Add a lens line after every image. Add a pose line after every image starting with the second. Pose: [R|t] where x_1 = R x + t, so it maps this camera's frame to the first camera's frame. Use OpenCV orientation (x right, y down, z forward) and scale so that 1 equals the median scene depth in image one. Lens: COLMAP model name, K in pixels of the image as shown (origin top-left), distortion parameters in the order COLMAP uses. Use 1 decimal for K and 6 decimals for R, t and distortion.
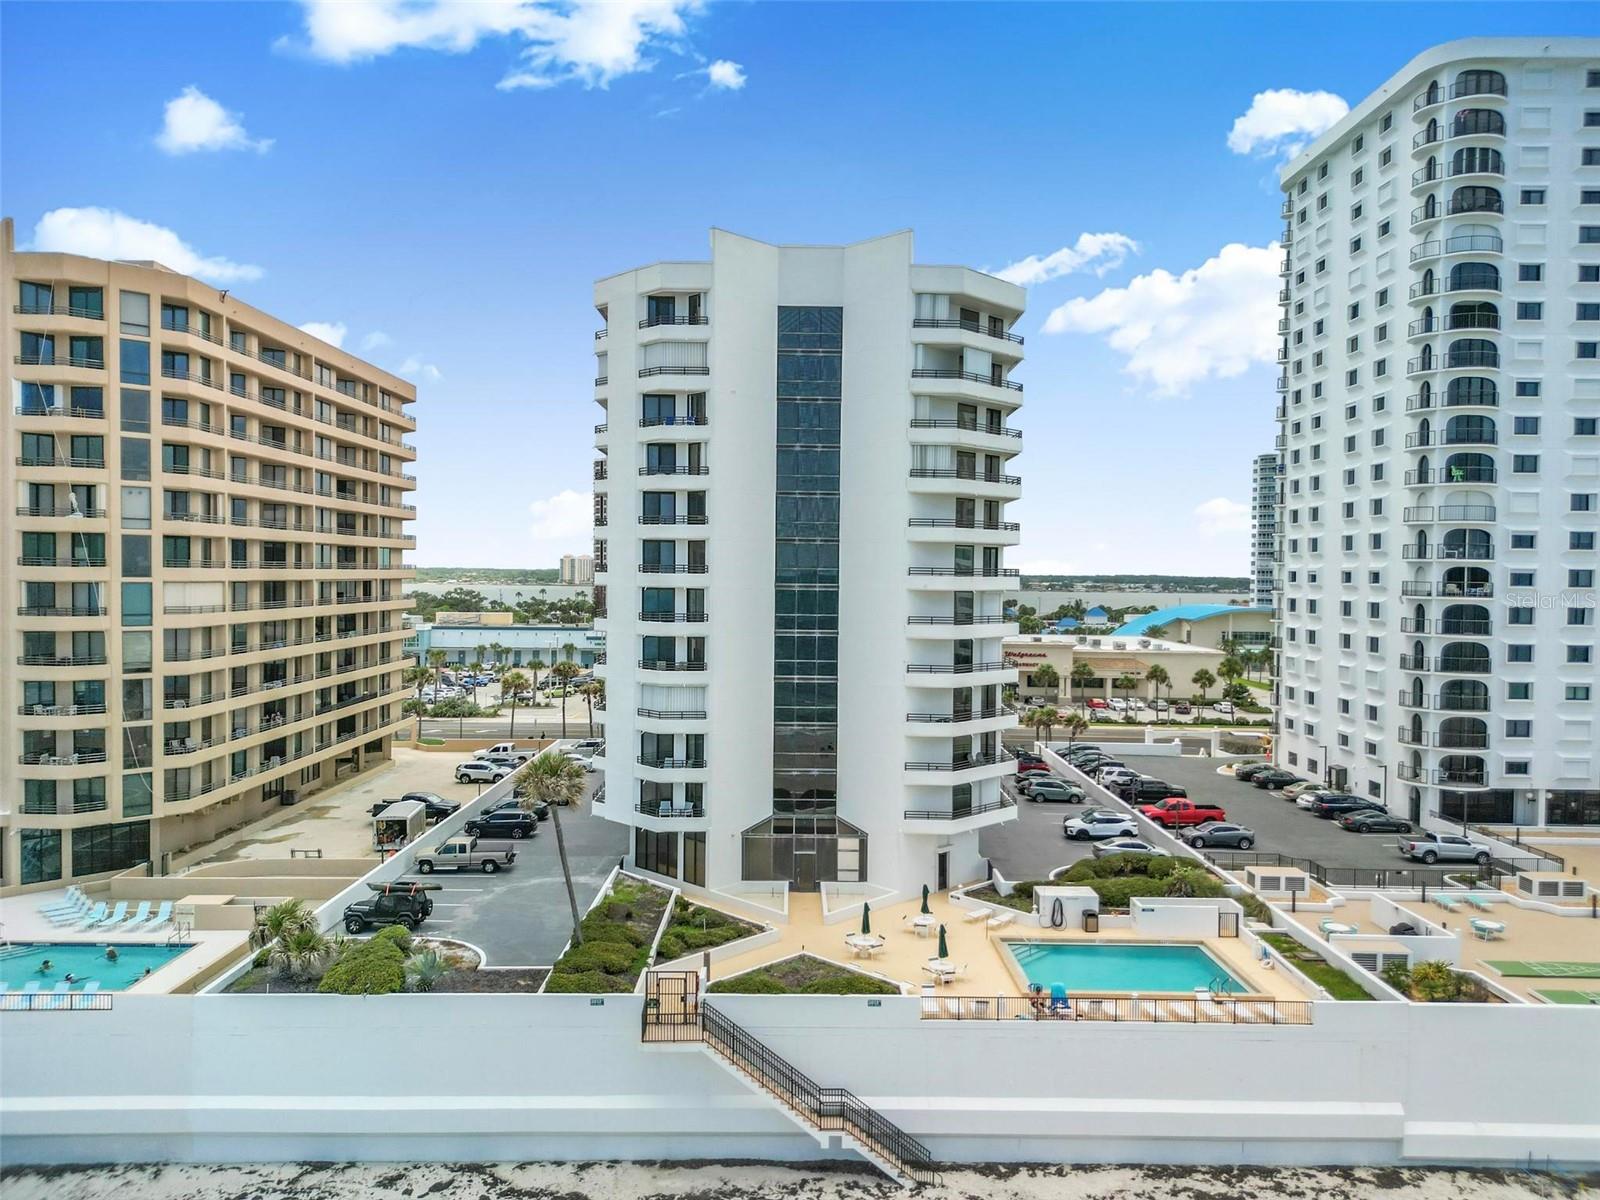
lens RADIAL K [[1121.7, 0, 797.0], [0, 1121.7, 602.9], [0, 0, 1]] dist [0.074847, -0.078764]
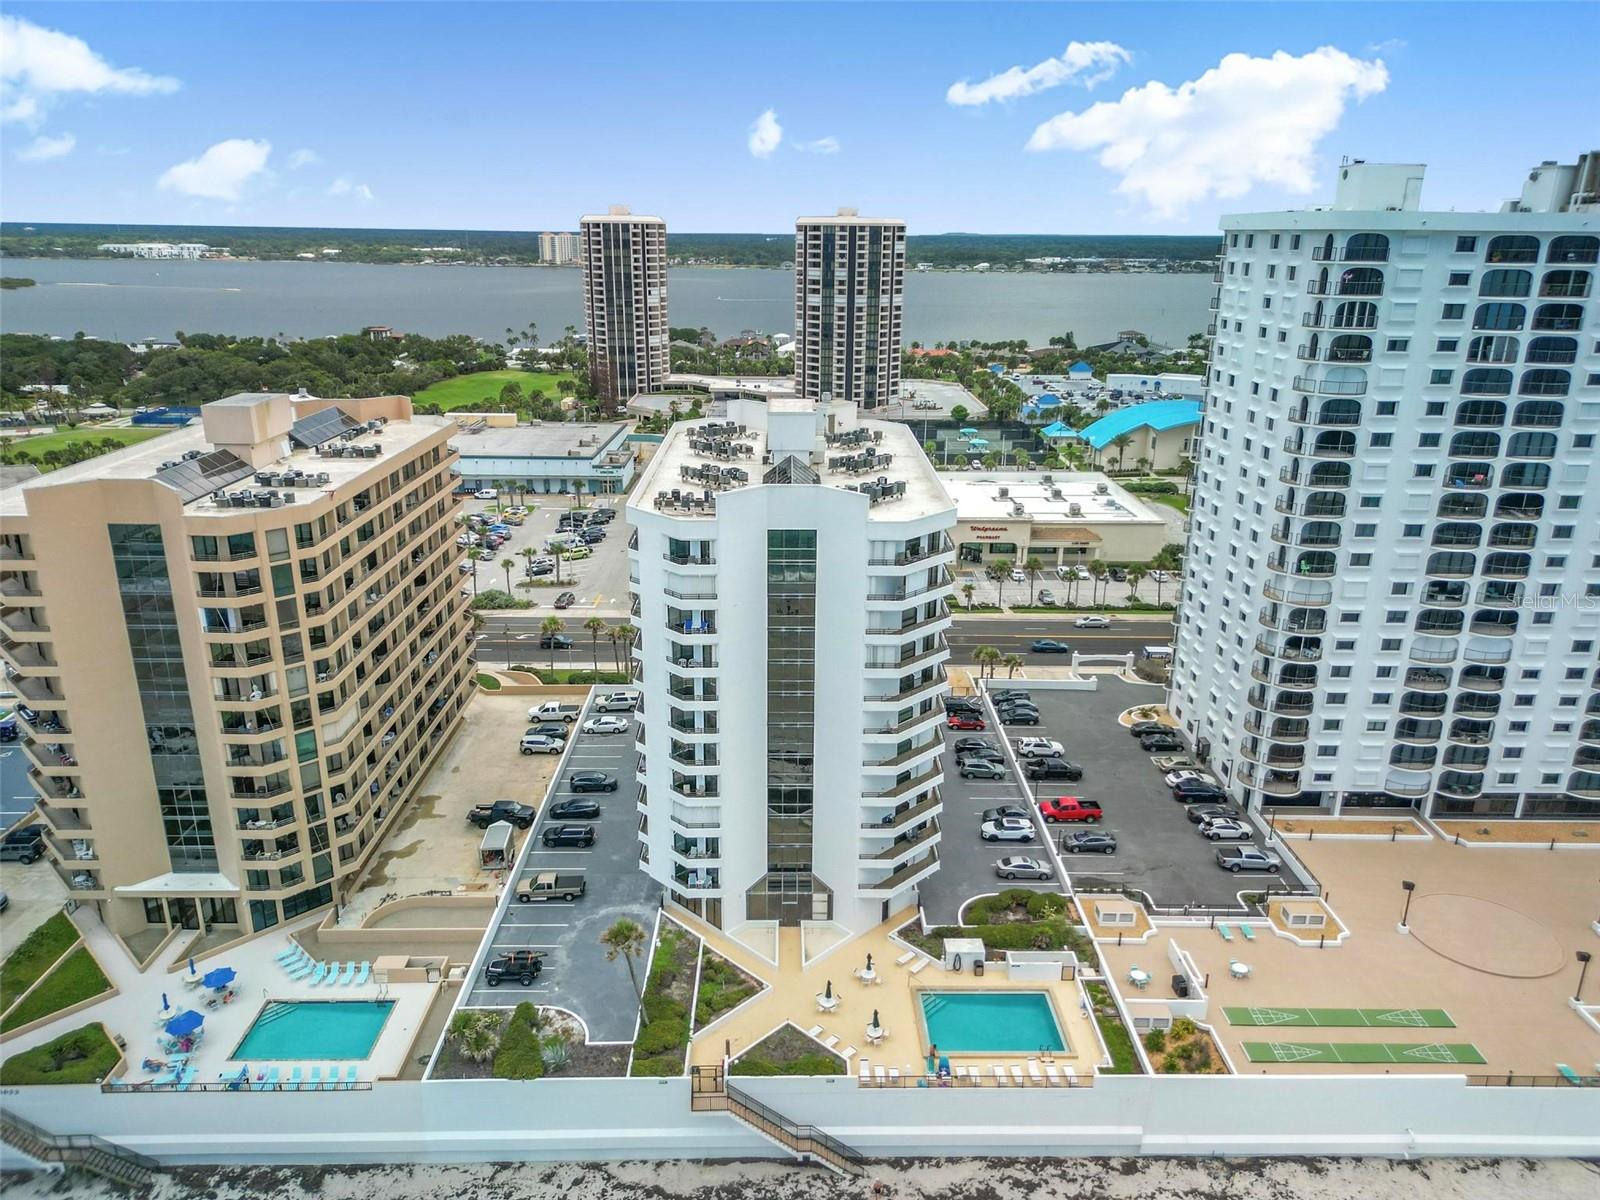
lens RADIAL K [[1119.9, 0, 796.7], [0, 1119.9, 606.7], [0, 0, 1]] dist [0.089000, -0.116451]
pose [[0.999972, -0.004961, 0.005647, 0.009360], [0.003114, 0.957188, 0.289452, -0.553699], [-0.006842, -0.289426, 0.957176, -0.270772]]
